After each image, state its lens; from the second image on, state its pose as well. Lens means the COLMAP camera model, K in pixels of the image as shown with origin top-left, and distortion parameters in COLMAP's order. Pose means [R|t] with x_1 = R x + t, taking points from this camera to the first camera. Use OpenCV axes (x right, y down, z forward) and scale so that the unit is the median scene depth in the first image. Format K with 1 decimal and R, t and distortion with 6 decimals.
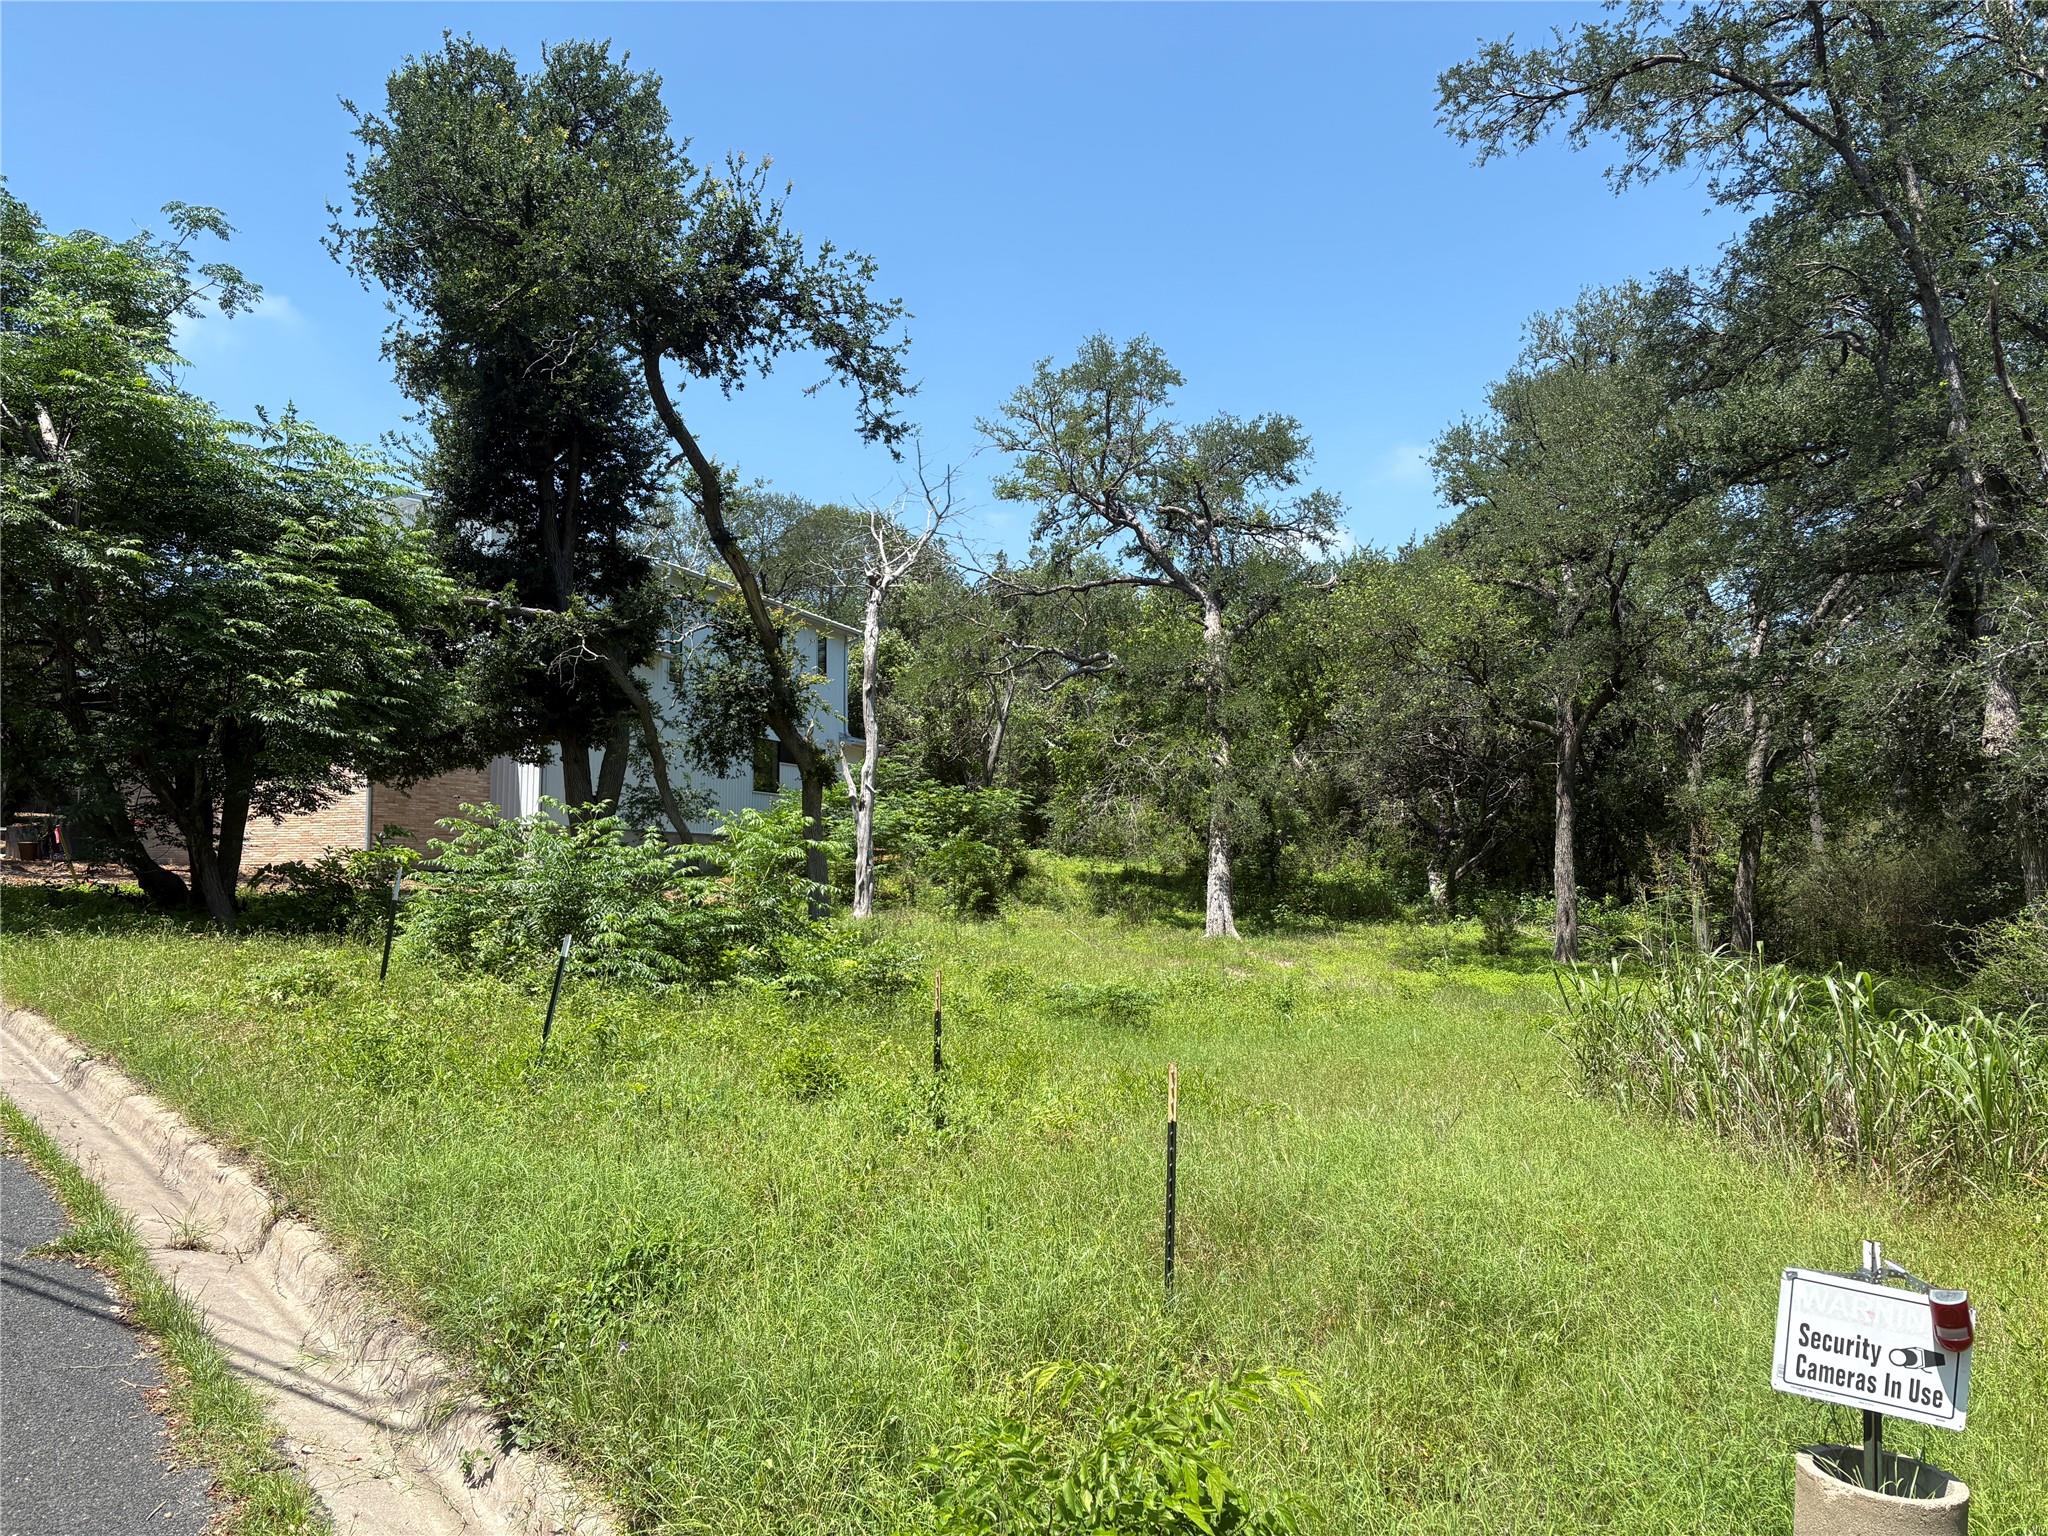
lens RADIAL K [[1751.9, 0, 1024.0], [0, 1751.9, 768.0], [0, 0, 1]] dist [0.202628, -0.002163]
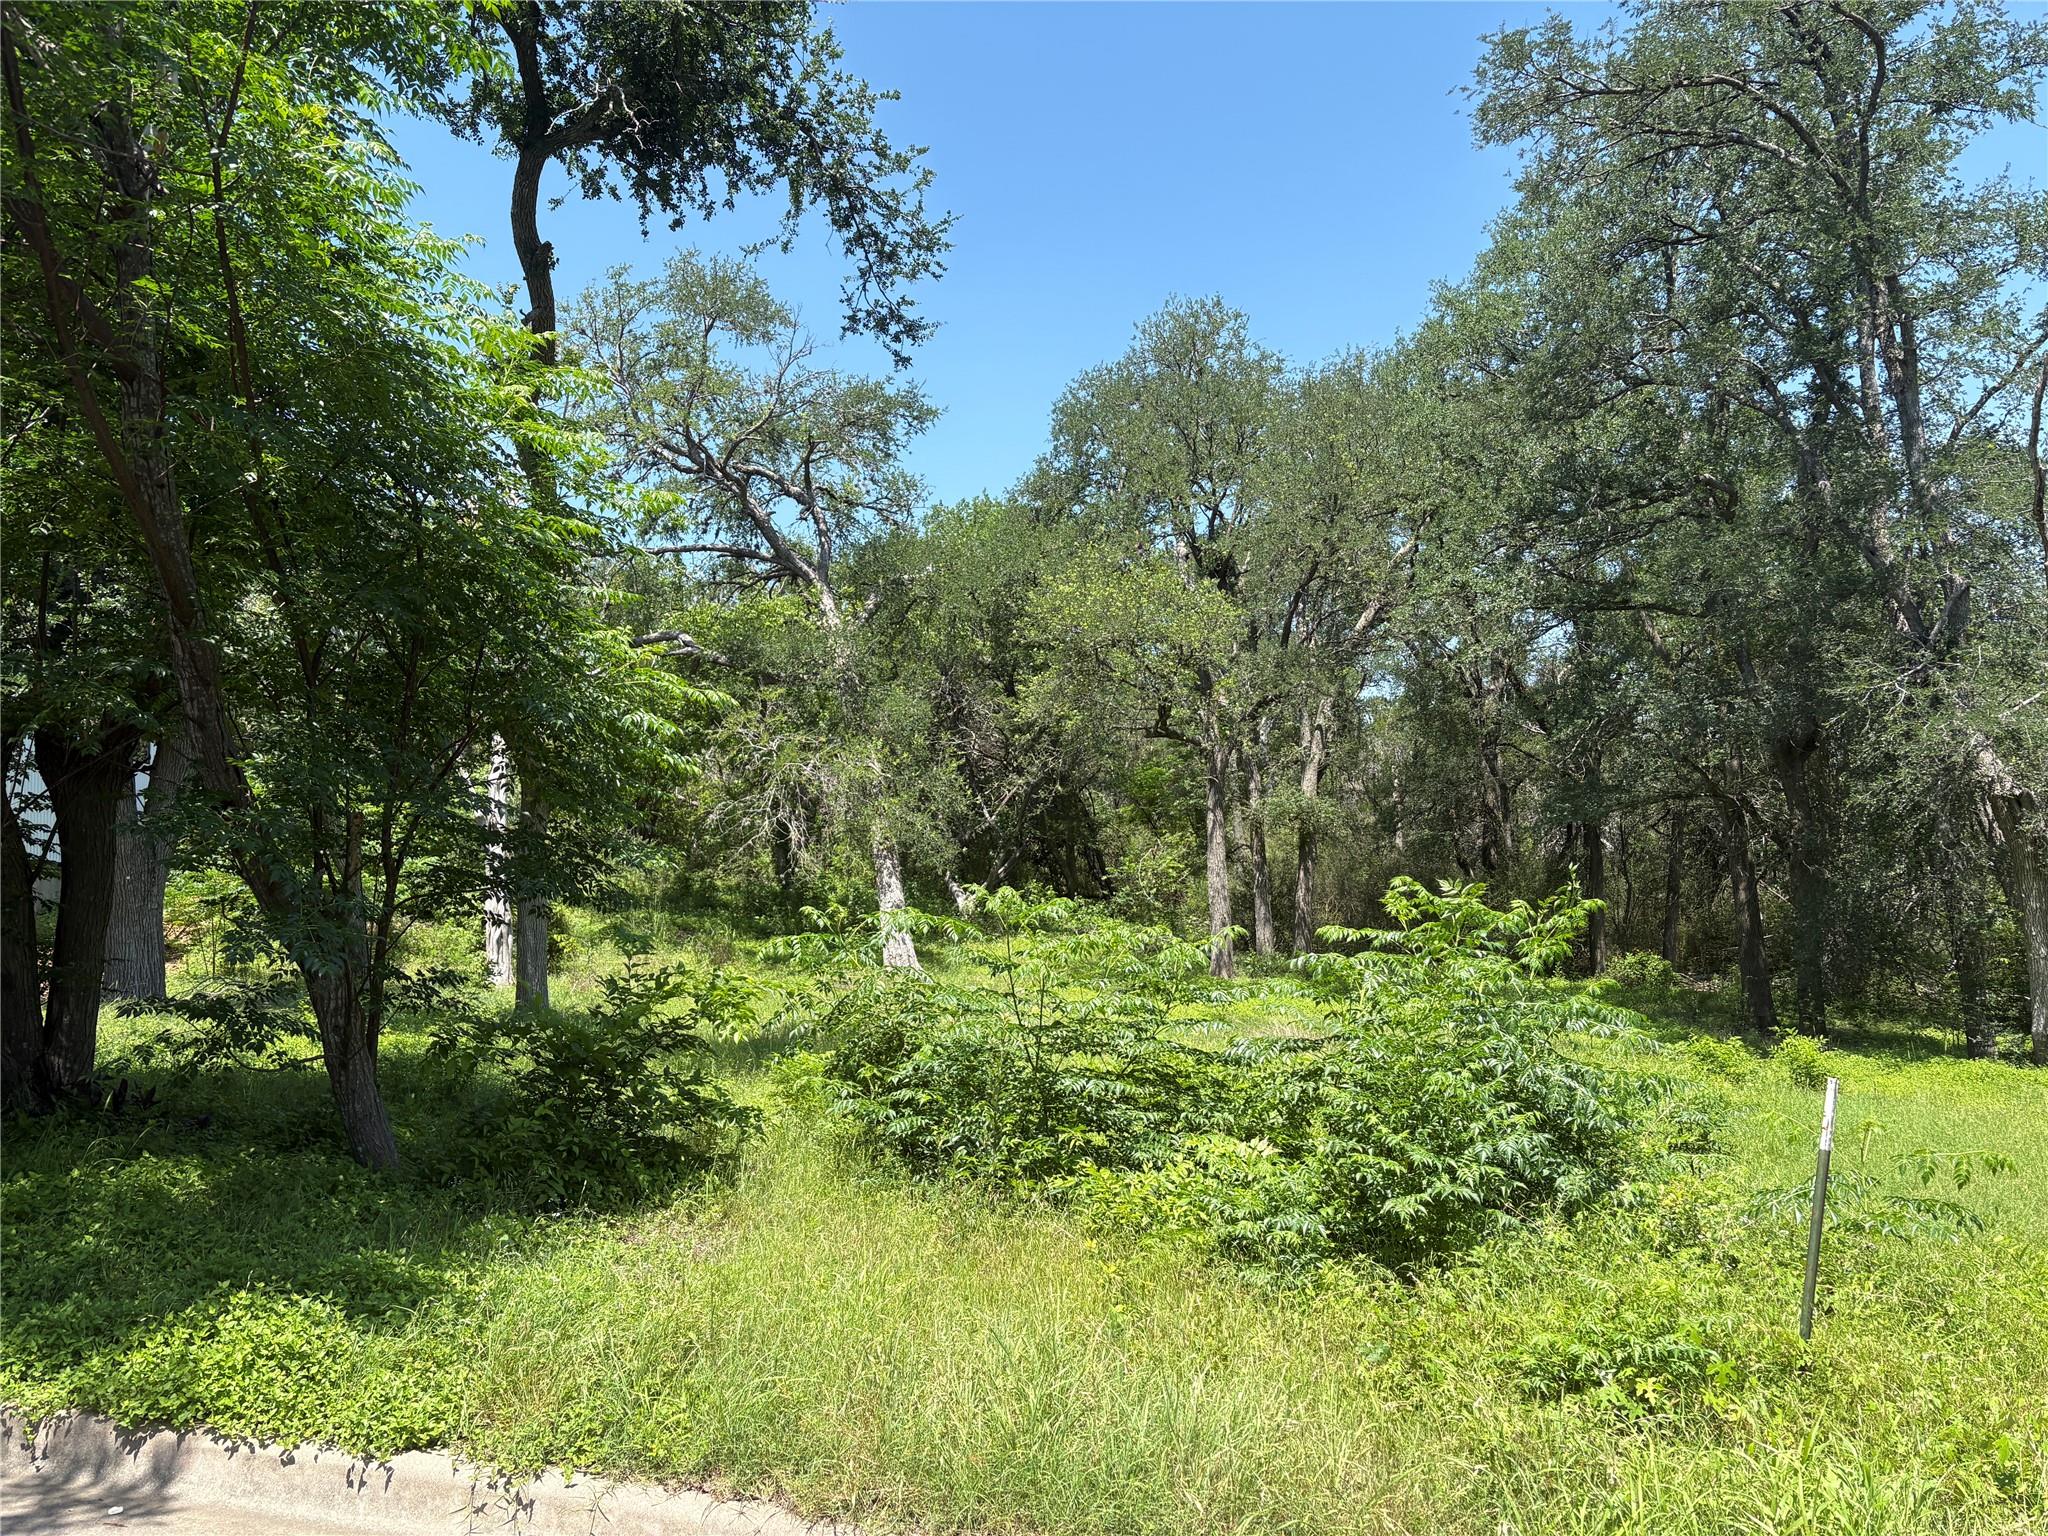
lens RADIAL K [[1669.1, 0, 1024.0], [0, 1669.1, 768.0], [0, 0, 1]] dist [0.083121, 0.001800]
pose [[0.818529, 0.010815, 0.574363, -0.305114], [-0.016330, 0.999857, 0.004446, -0.009677], [-0.574233, -0.013019, 0.818589, 0.289498]]
